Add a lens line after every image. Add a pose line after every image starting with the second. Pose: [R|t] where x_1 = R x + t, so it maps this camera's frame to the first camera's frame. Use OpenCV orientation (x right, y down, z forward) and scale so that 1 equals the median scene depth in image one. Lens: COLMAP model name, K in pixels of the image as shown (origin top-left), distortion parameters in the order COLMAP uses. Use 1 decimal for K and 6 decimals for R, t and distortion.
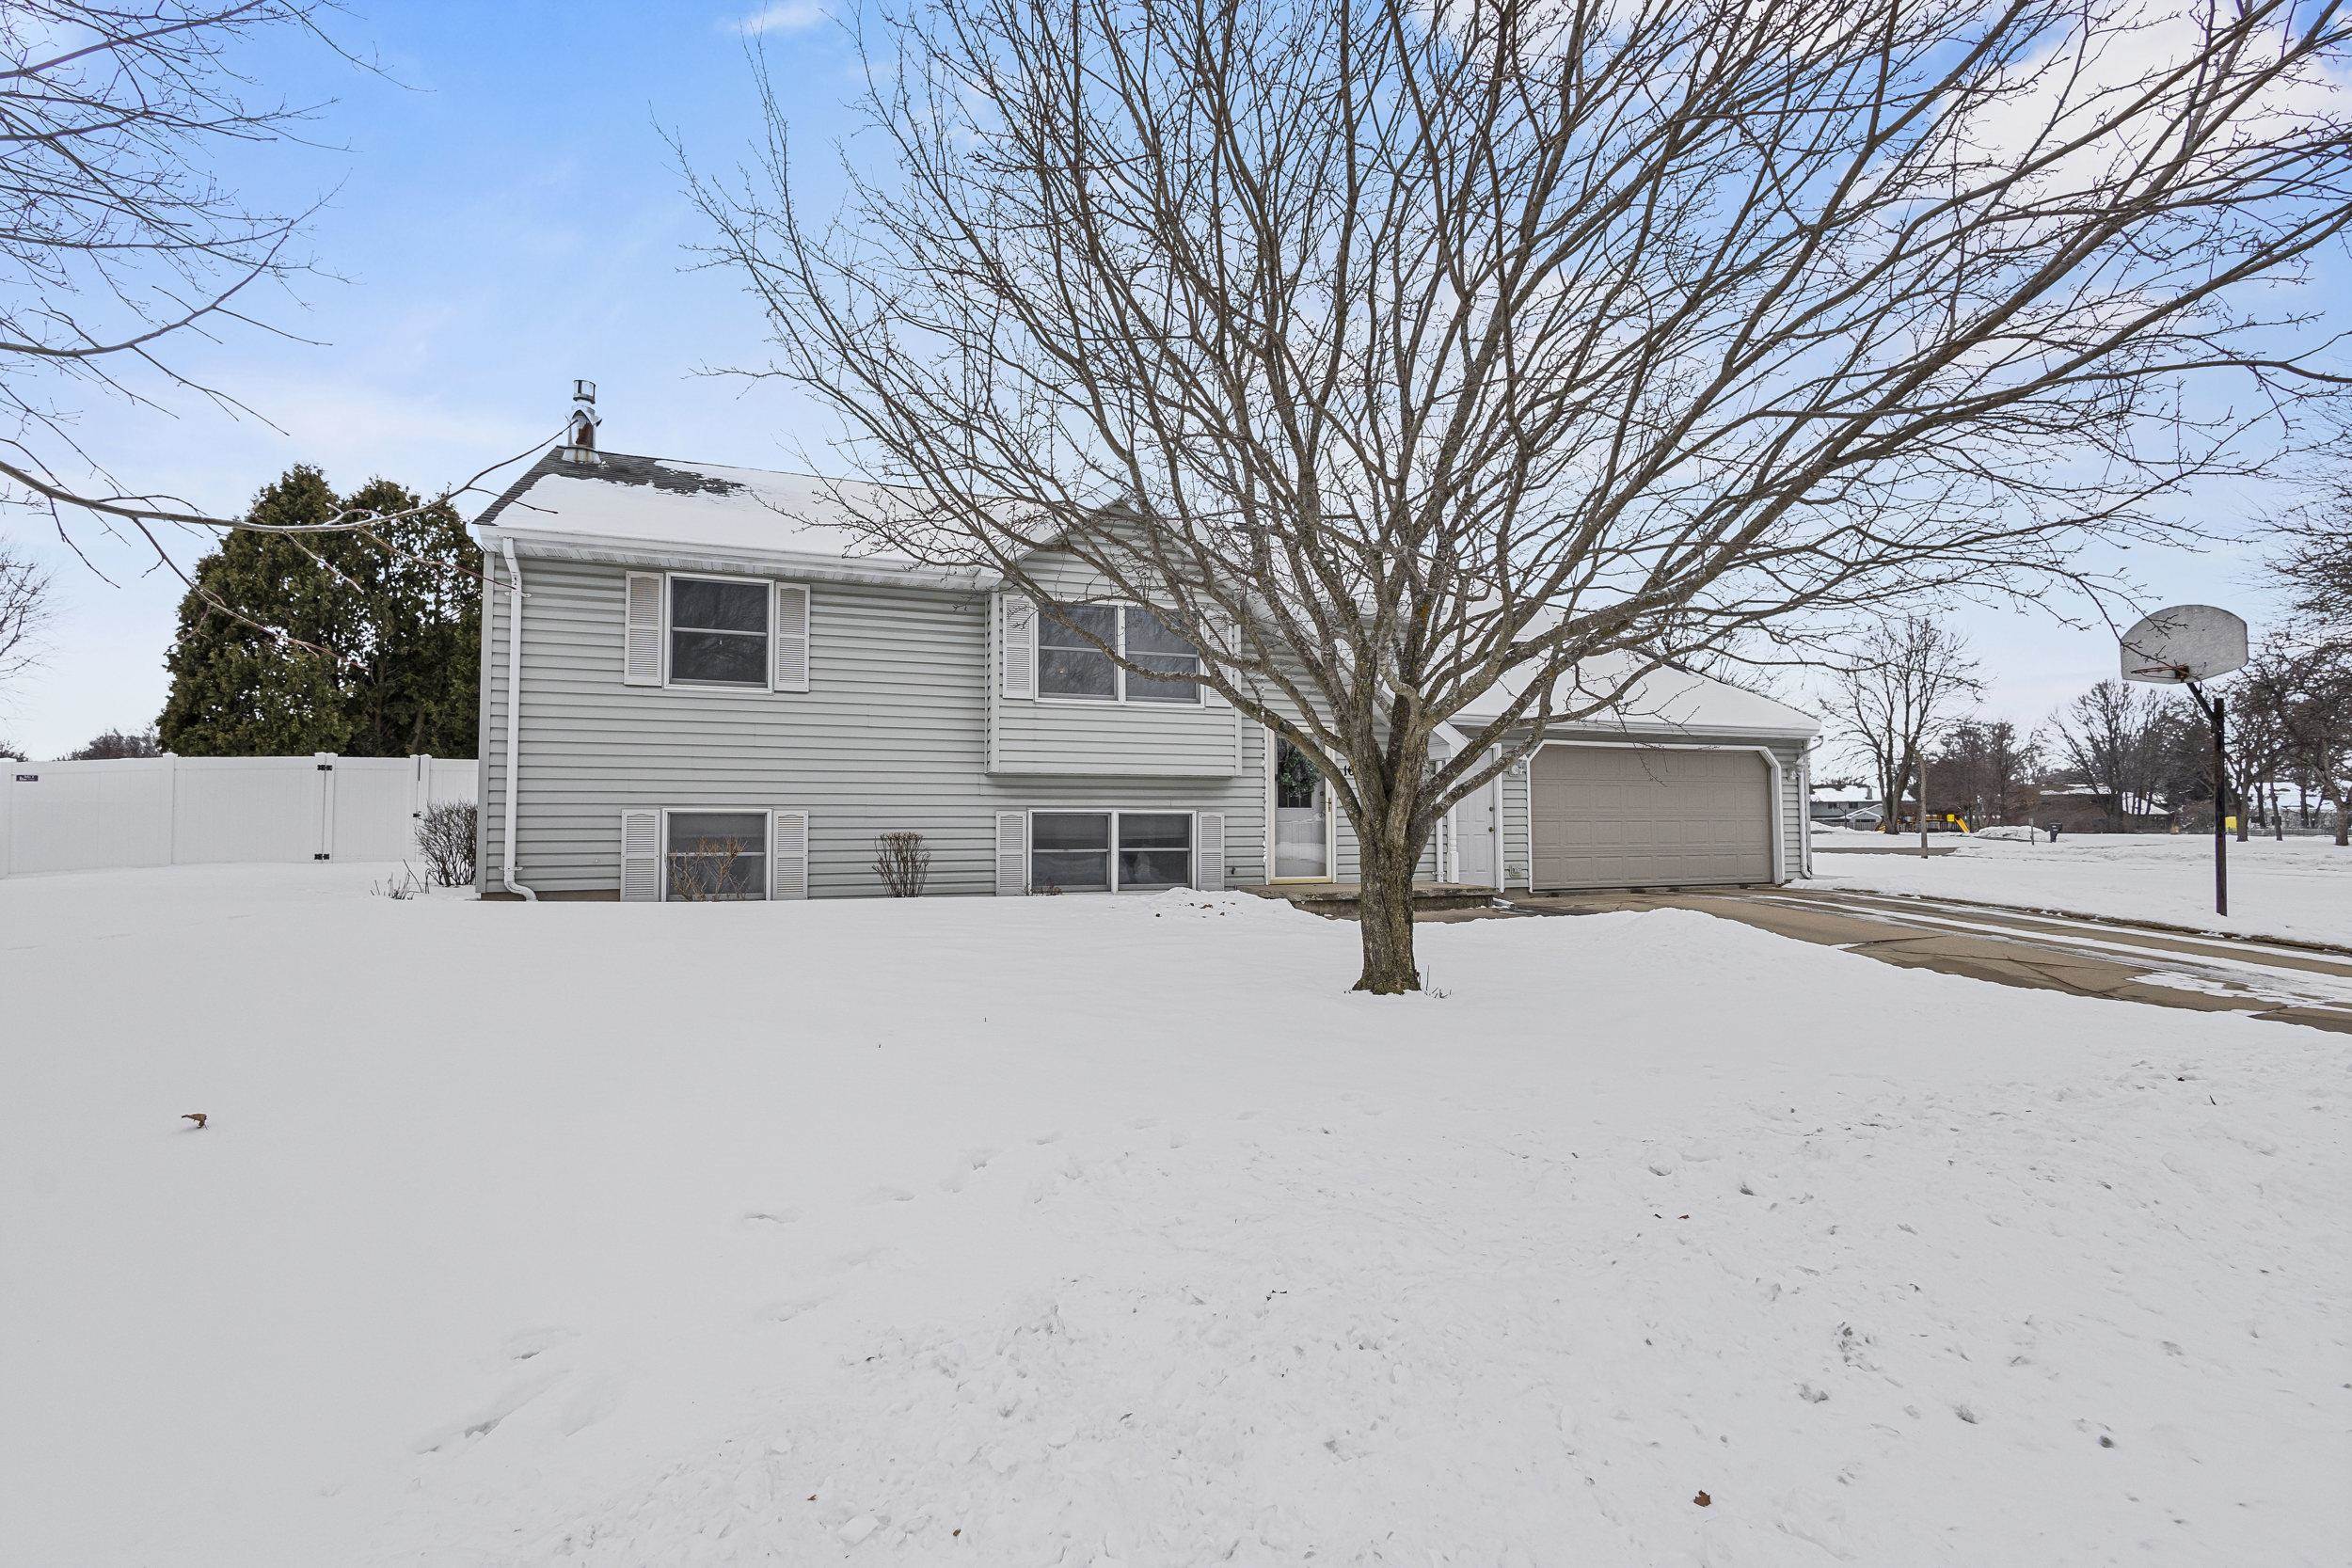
lens RADIAL K [[1081.3, 0, 1176.0], [0, 1081.3, 784.0], [0, 0, 1]] dist [0.003158, 0.000039]
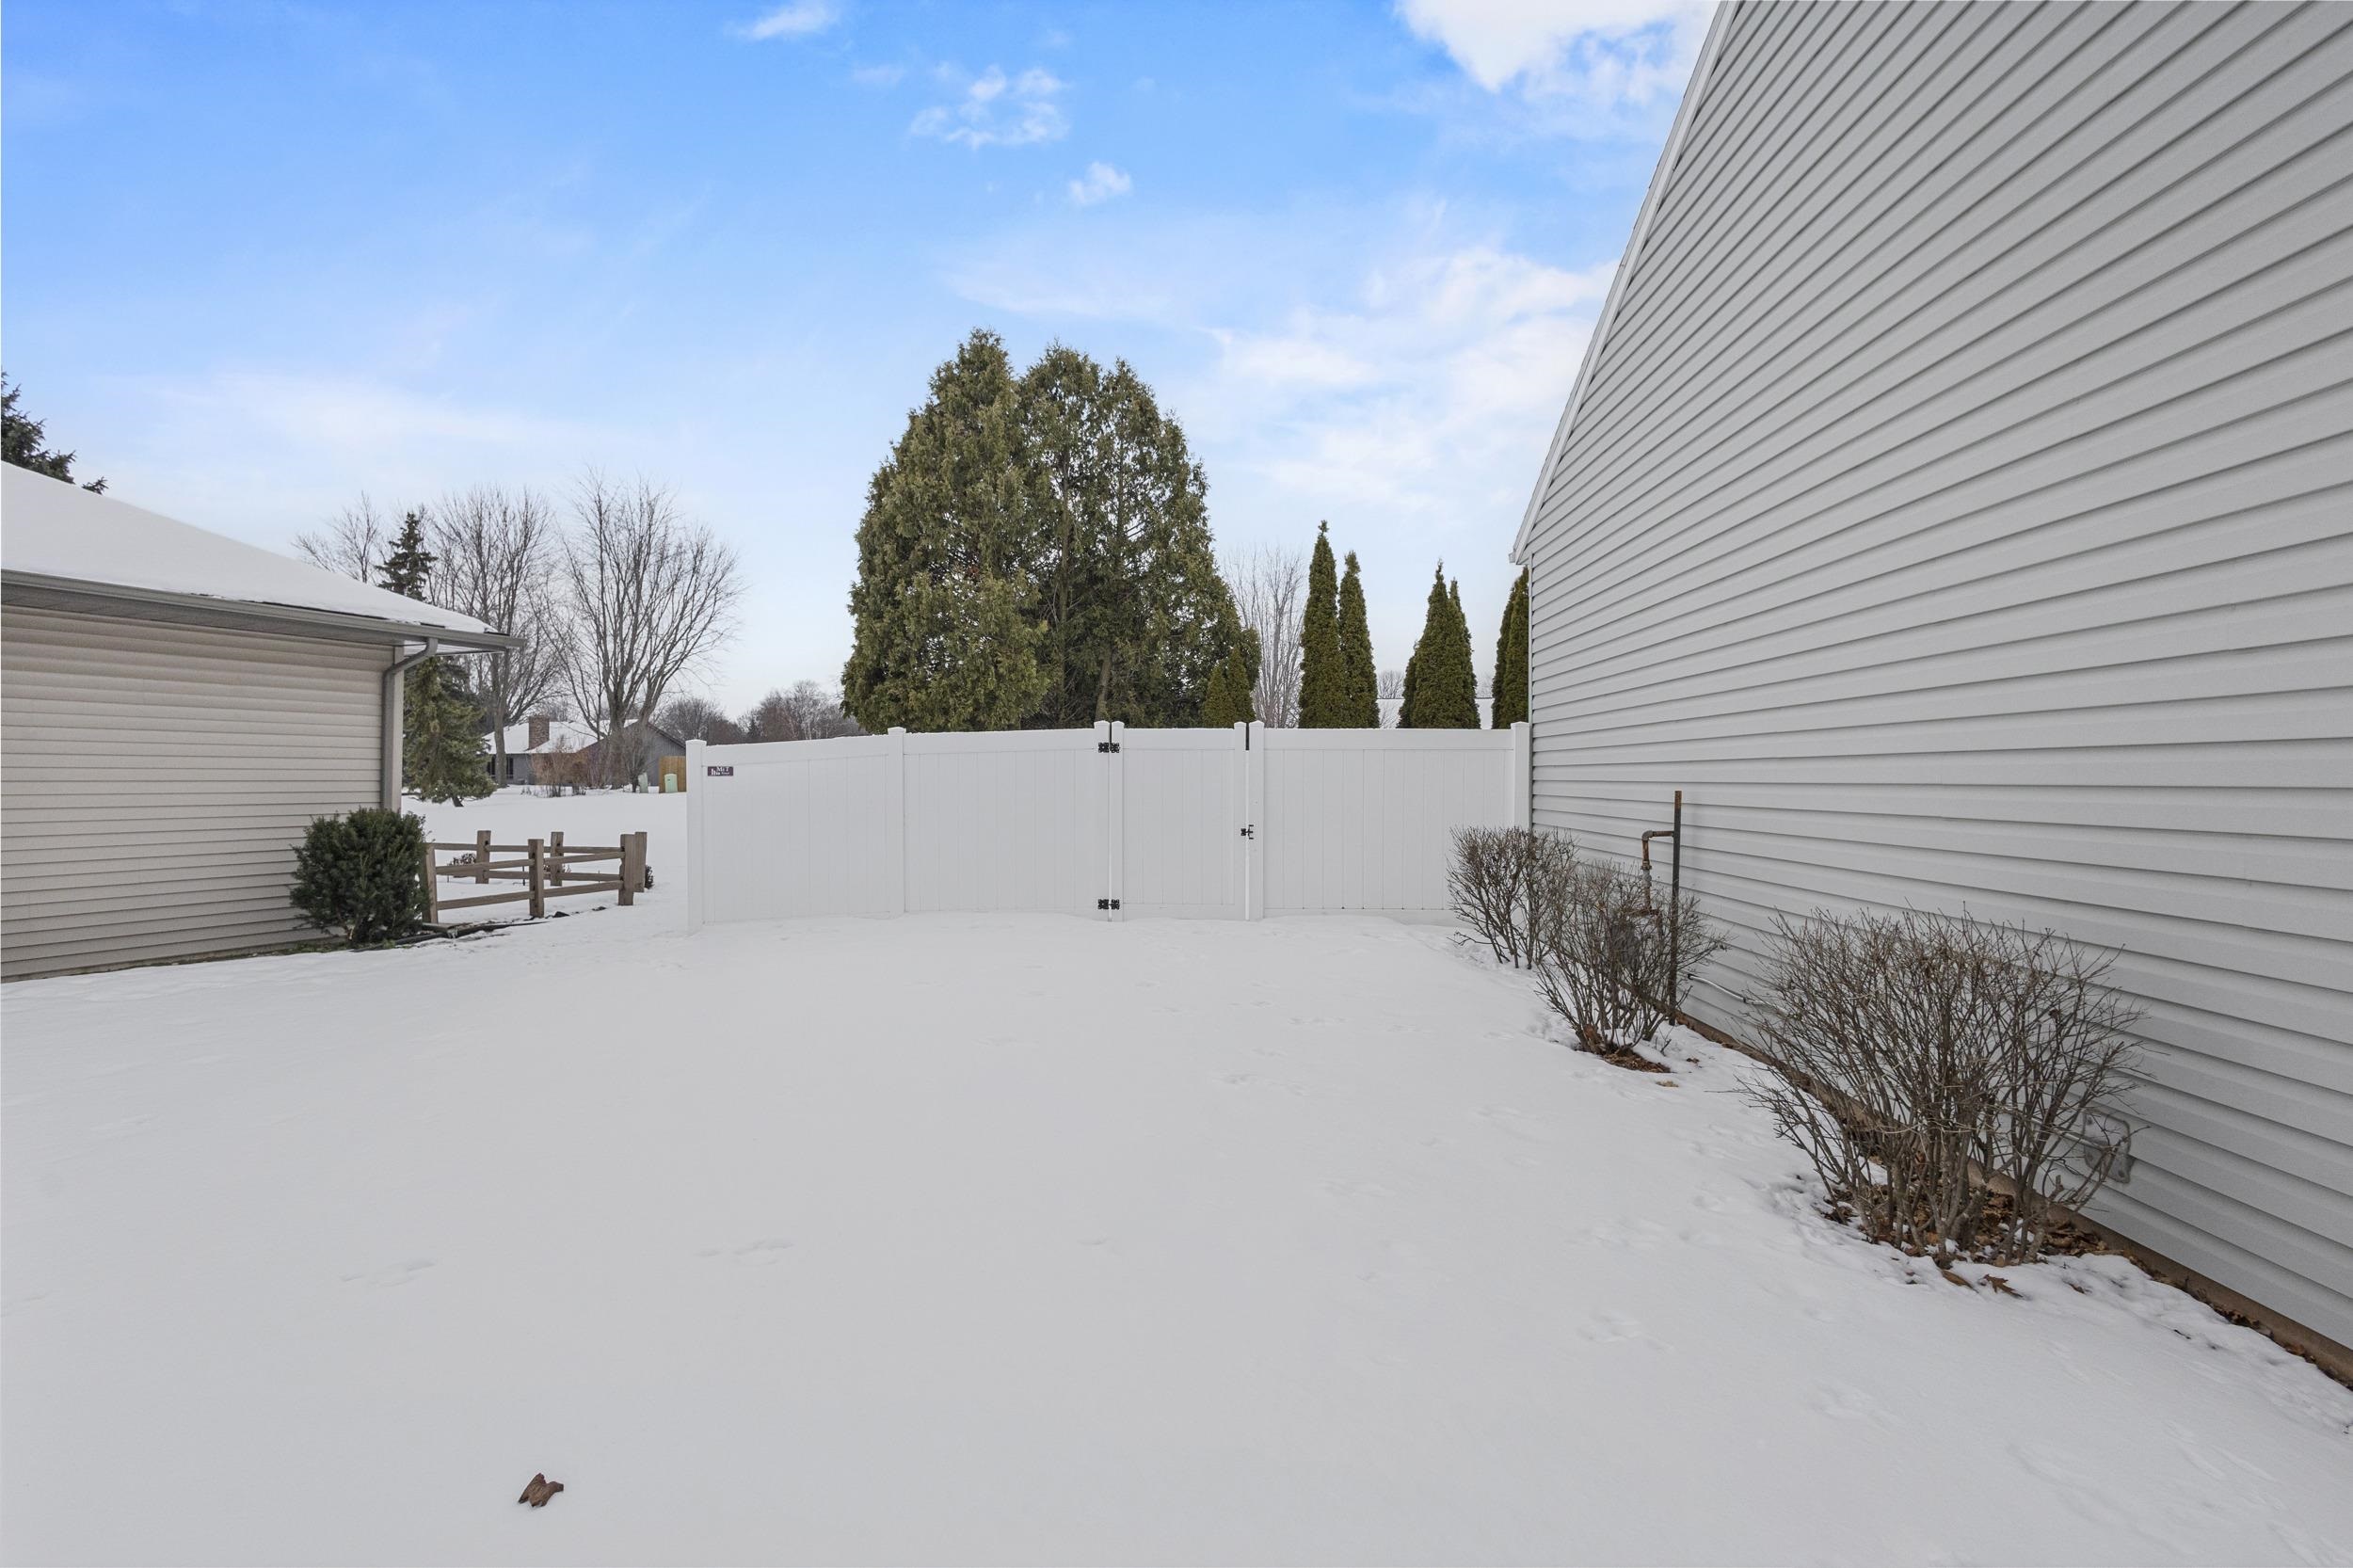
lens RADIAL K [[1081.9, 0, 1176.5], [0, 1081.9, 784.0], [0, 0, 1]] dist [0.003158, 0.000039]
pose [[0.913449, 0.010933, -0.406806, -0.391407], [0.010208, 0.998709, 0.049763, -0.017805], [0.406824, -0.049609, 0.912158, 0.372742]]
